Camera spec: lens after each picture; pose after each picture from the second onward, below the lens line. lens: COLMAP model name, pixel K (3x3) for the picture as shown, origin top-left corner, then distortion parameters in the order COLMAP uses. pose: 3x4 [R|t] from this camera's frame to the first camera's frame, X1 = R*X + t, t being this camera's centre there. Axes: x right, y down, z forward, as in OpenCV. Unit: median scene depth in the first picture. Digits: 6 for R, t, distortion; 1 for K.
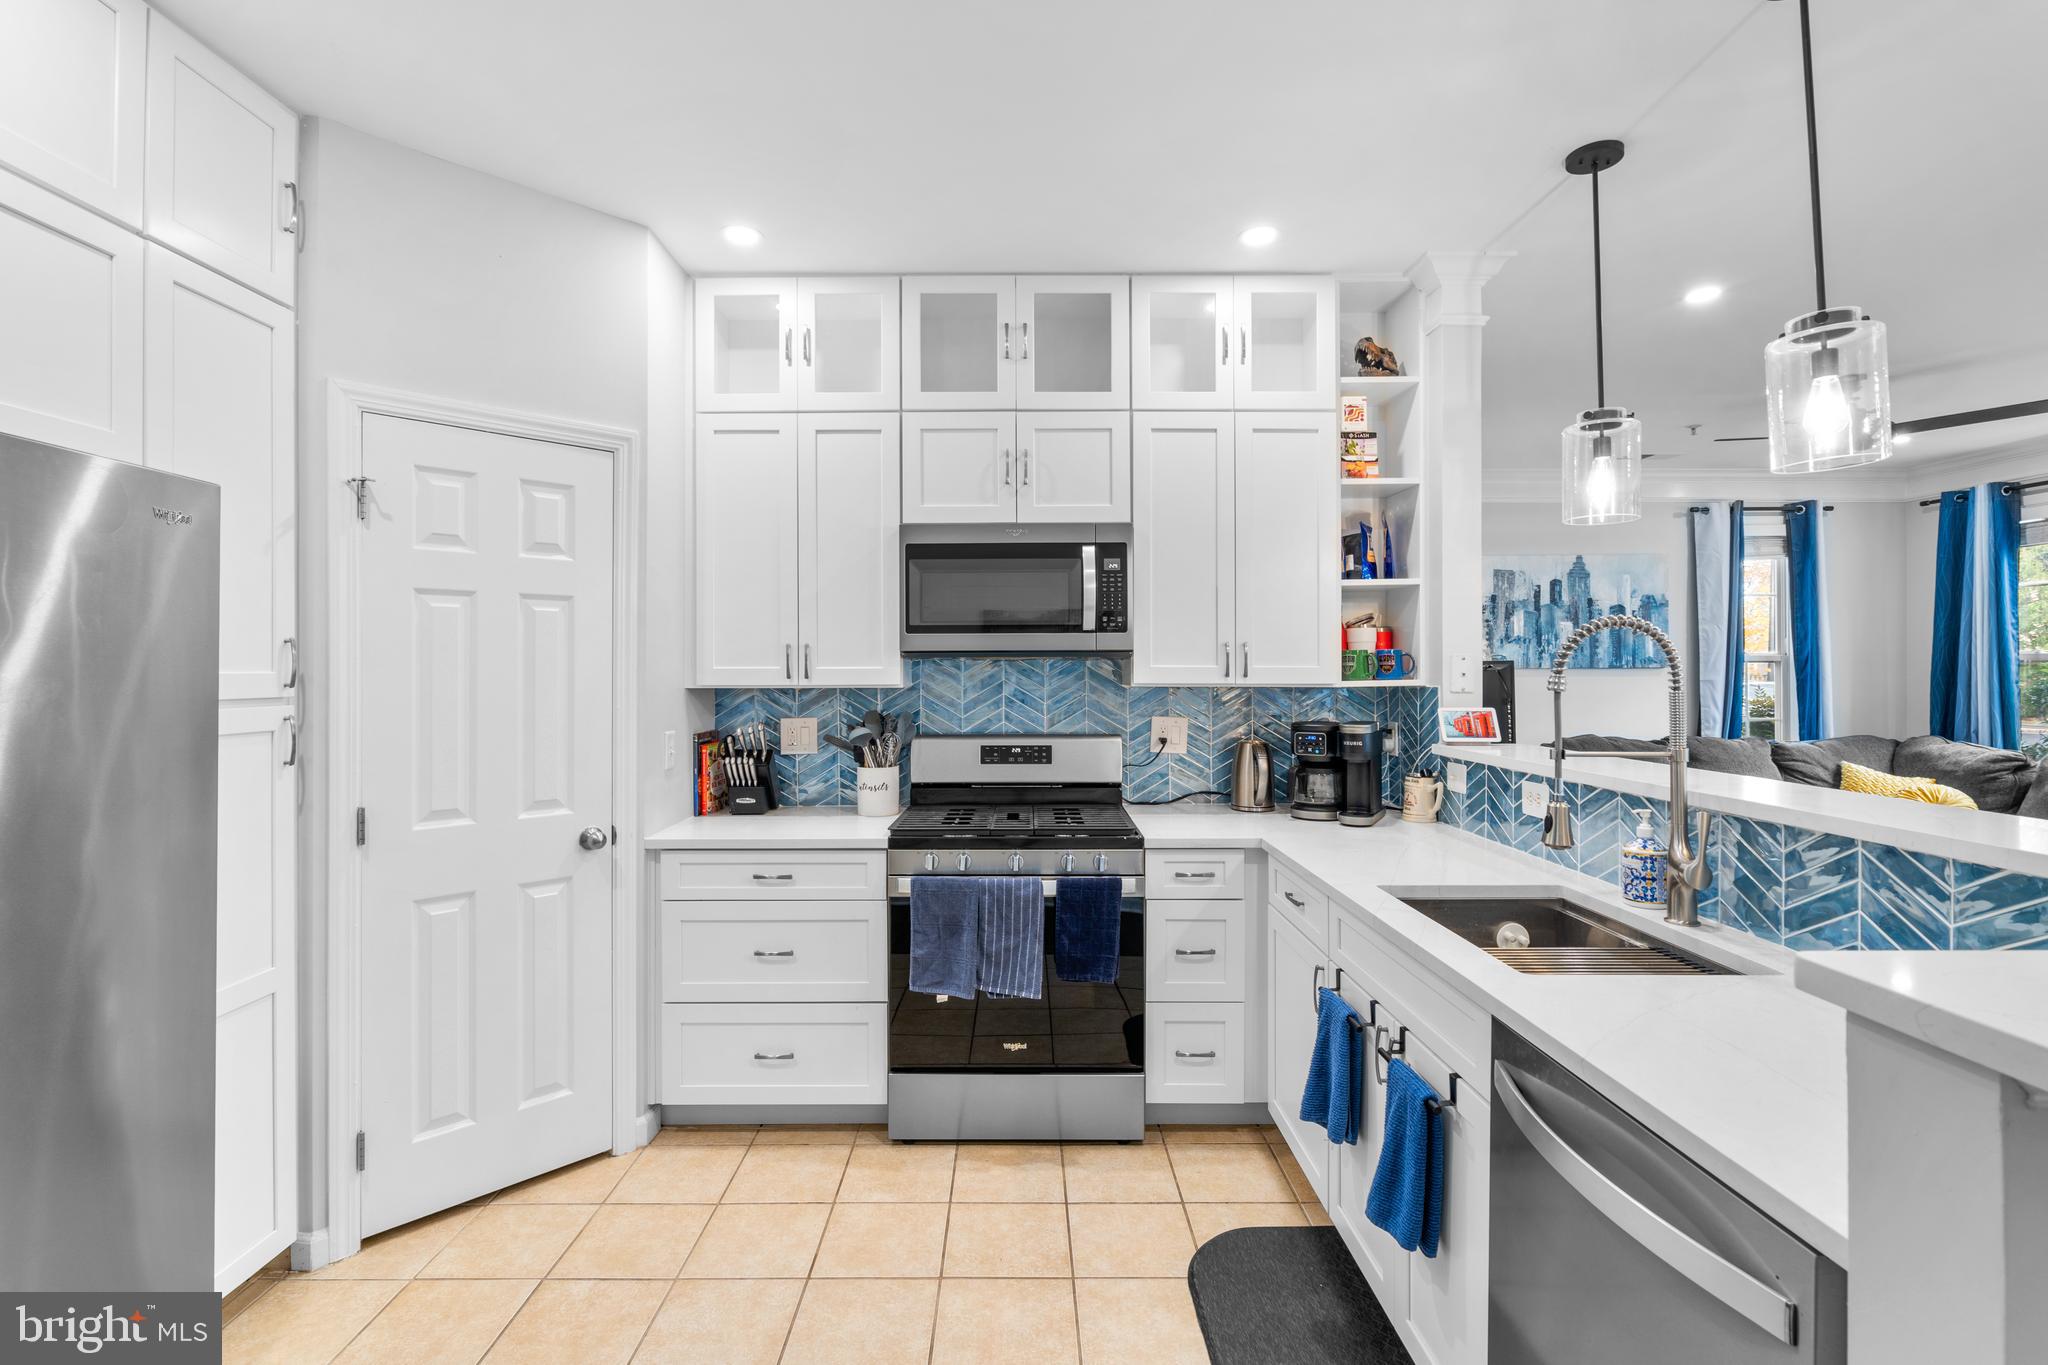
lens RADIAL K [[938.6, 0, 1013.7], [0, 938.6, 661.5], [0, 0, 1]] dist [-0.005084, 0.003557]
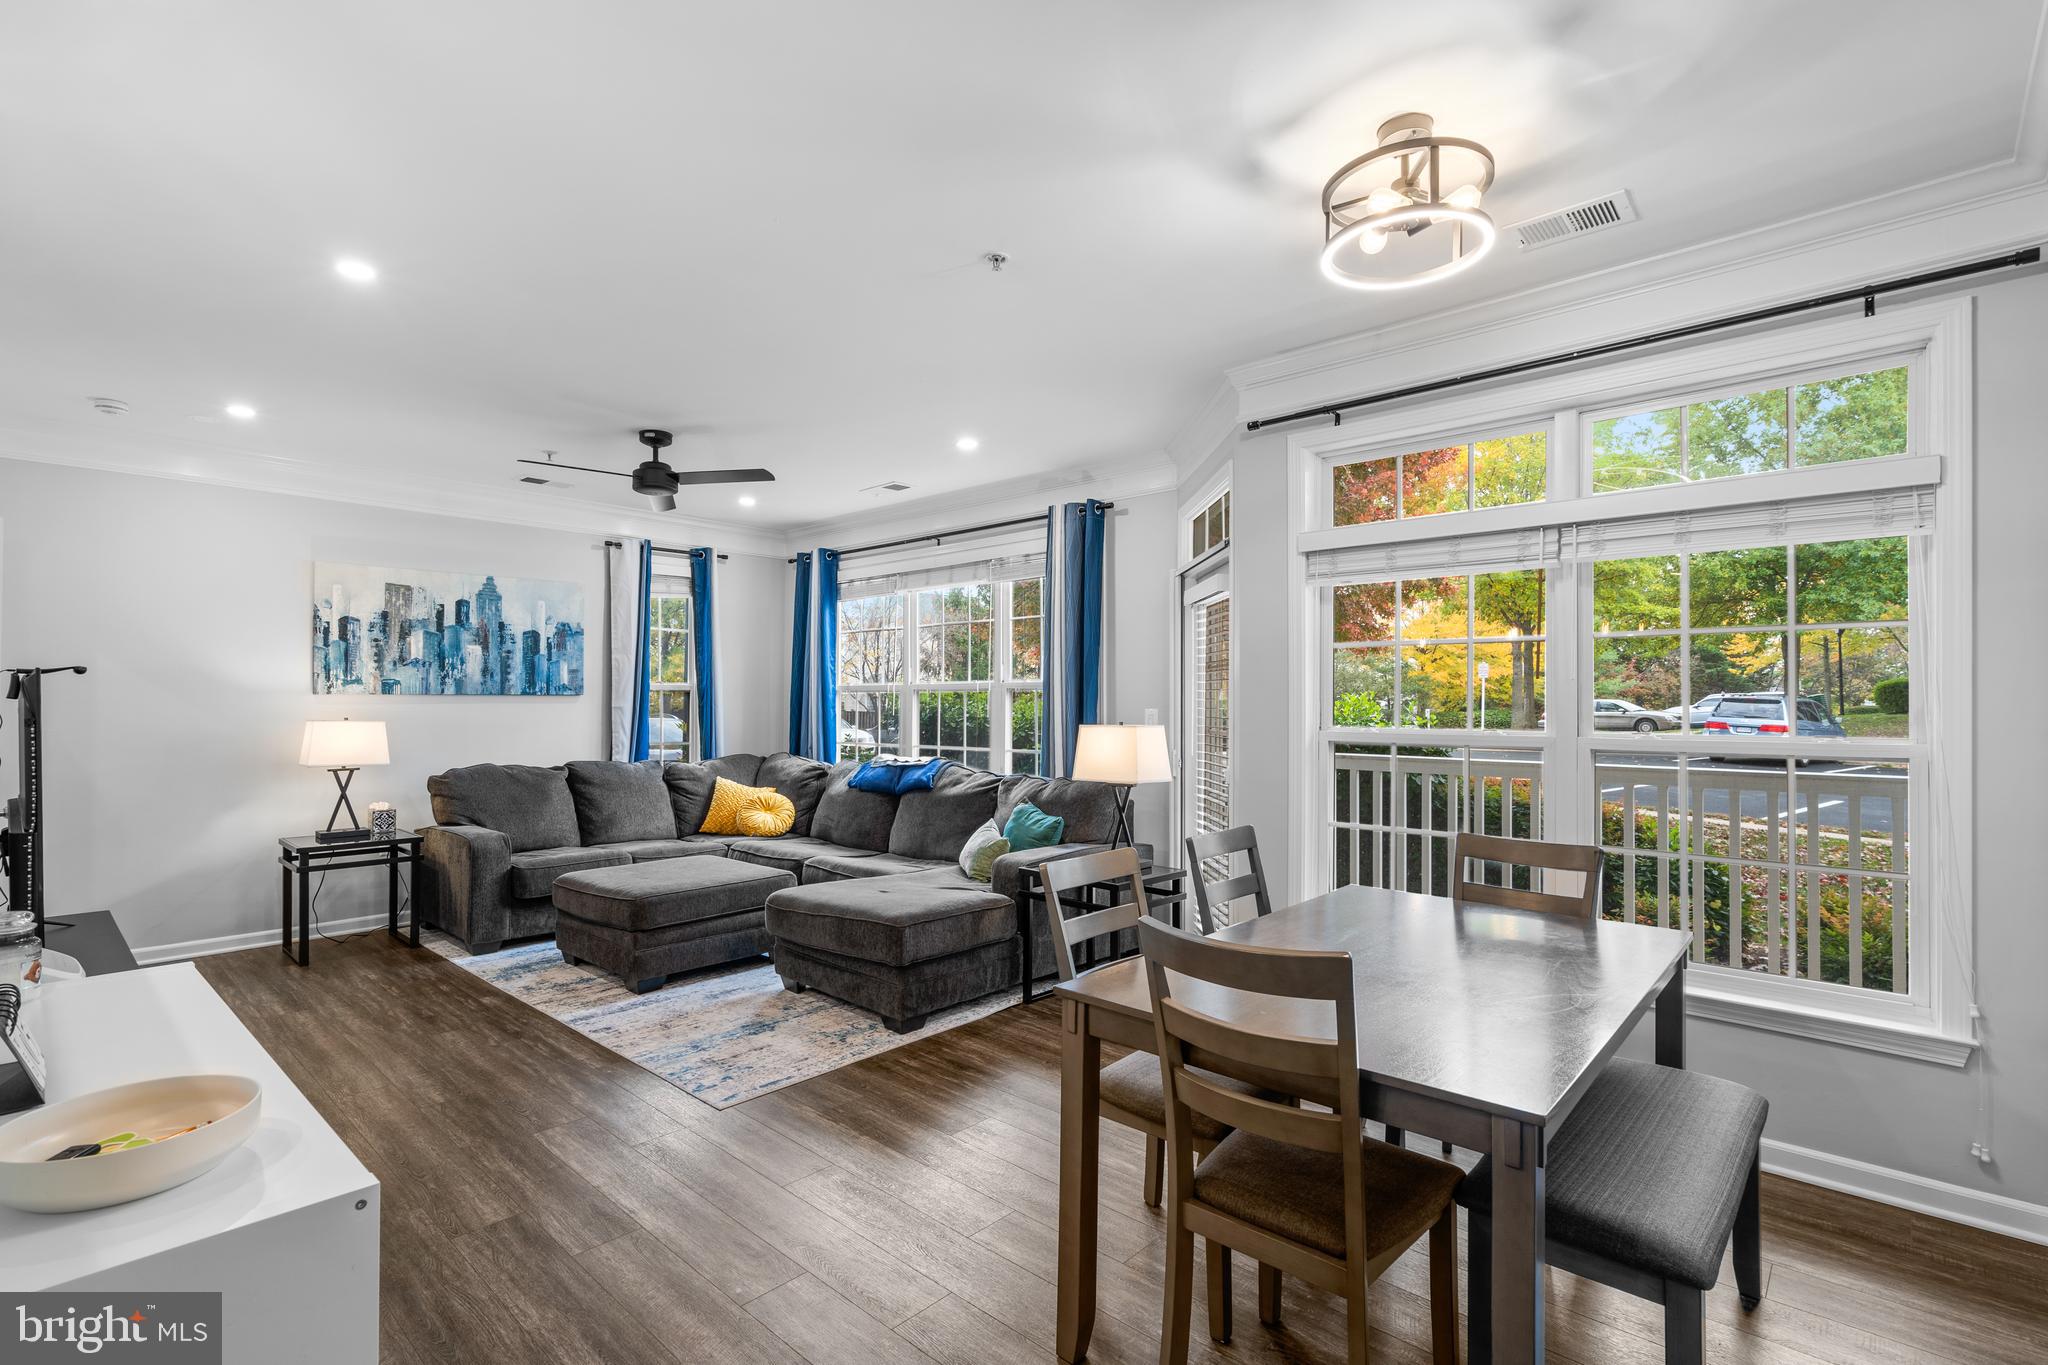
lens RADIAL K [[938.6, 0, 1010.7], [0, 938.6, 692.8], [0, 0, 1]] dist [-0.005084, 0.003557]
pose [[0.686047, 0.011949, 0.727459, 0.551375], [-0.006989, 0.999927, -0.009834, 0.022073], [-0.727524, 0.001662, 0.686080, -0.081055]]
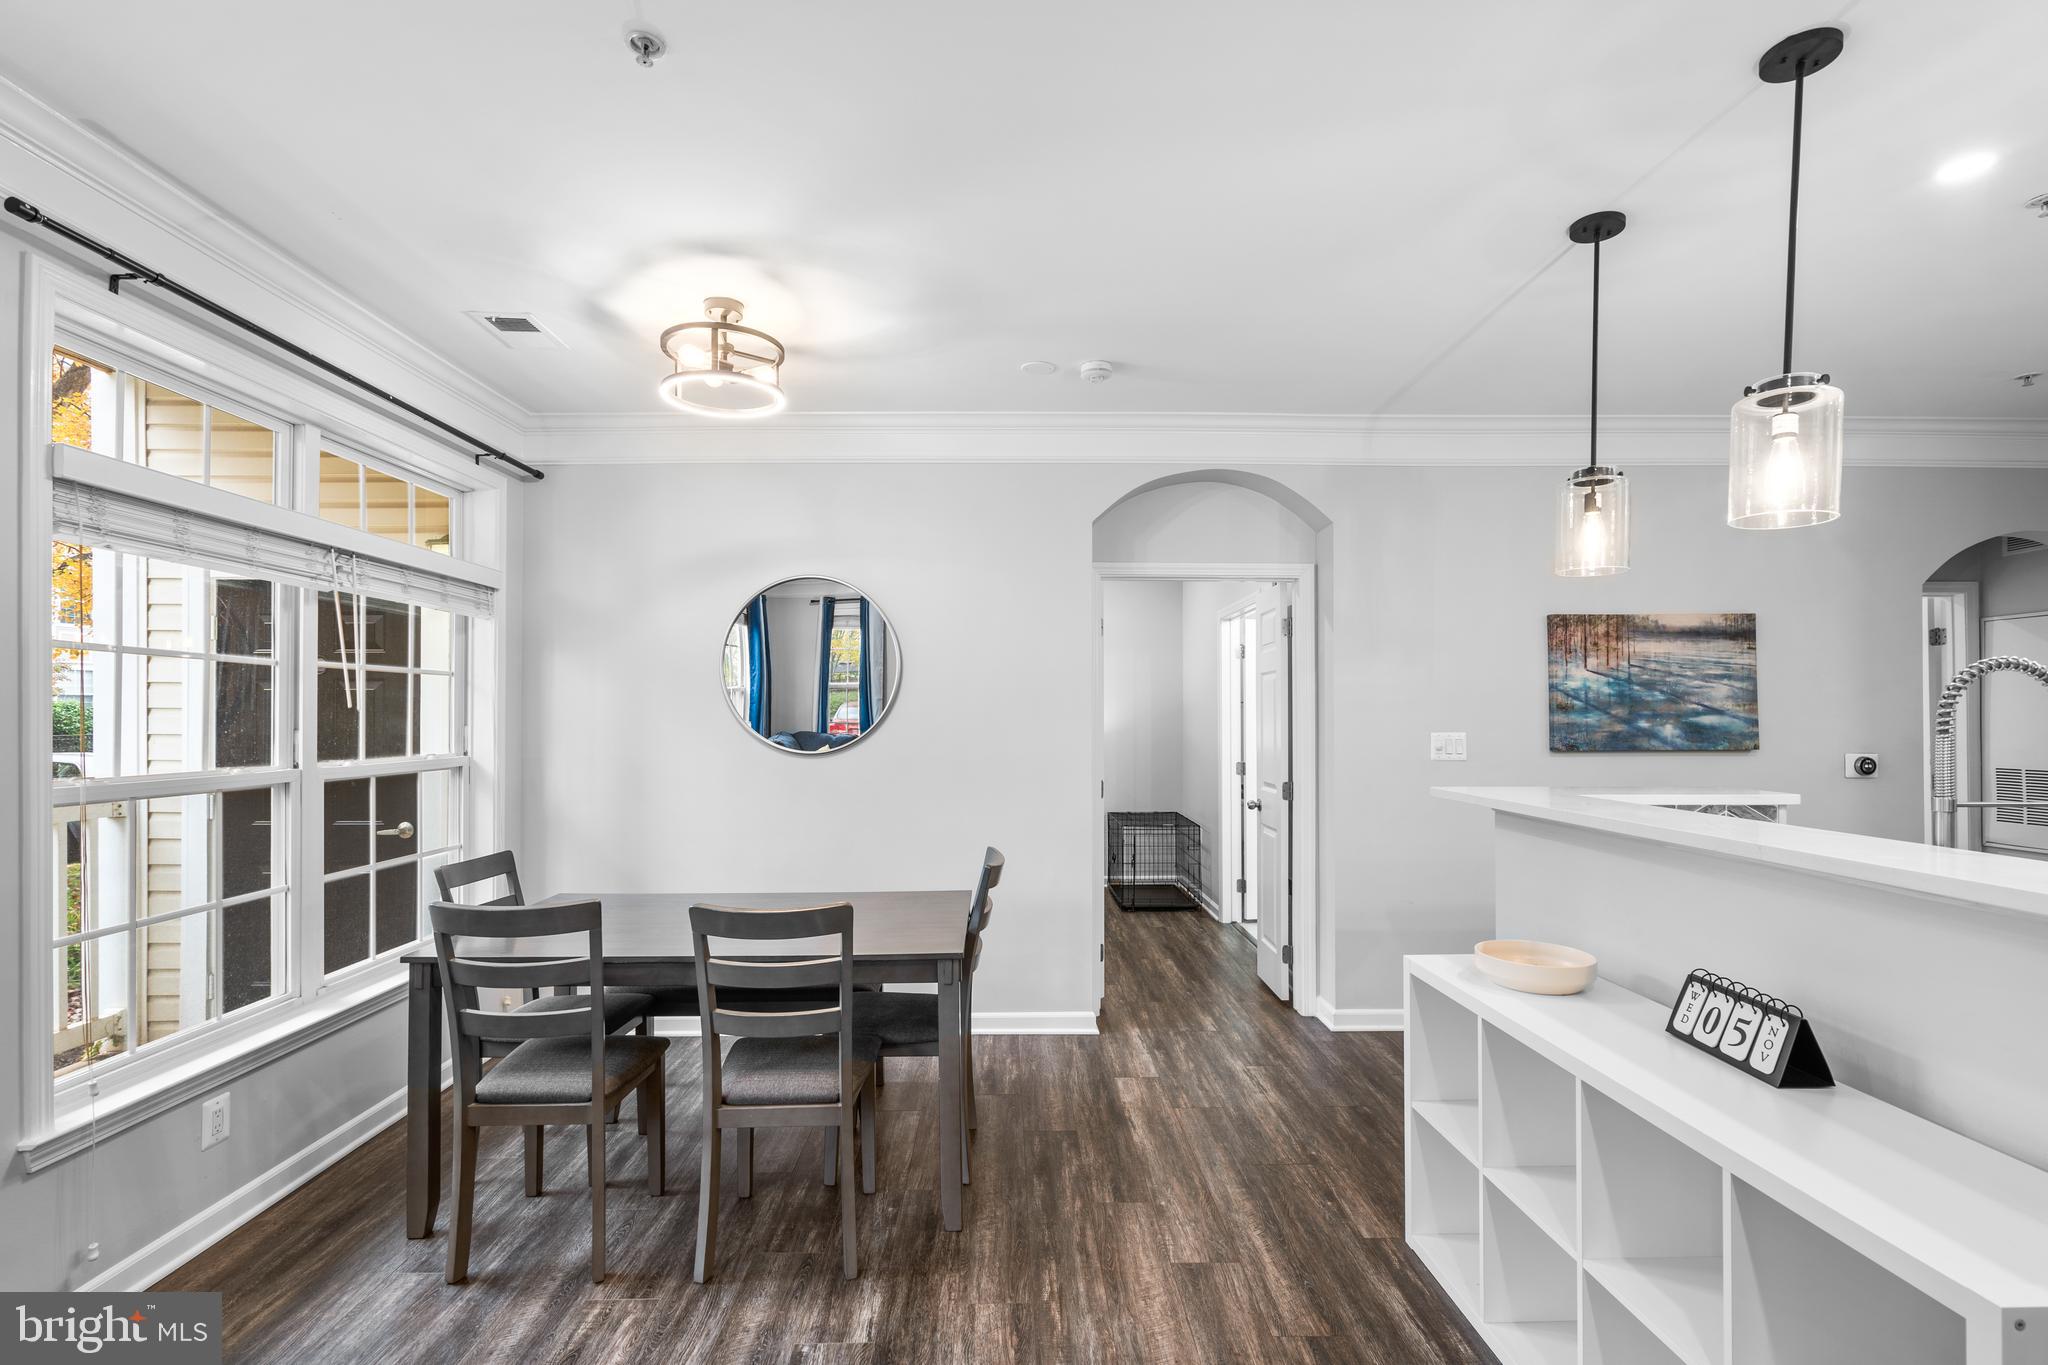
lens RADIAL K [[938.6, 0, 1005.6], [0, 938.6, 701.4], [0, 0, 1]] dist [-0.005084, 0.003557]
pose [[-0.999996, 0.002594, 0.001195, 0.985576], [0.002569, 0.999788, -0.020432, 0.007550], [-0.001248, -0.020429, -0.999791, 1.139299]]
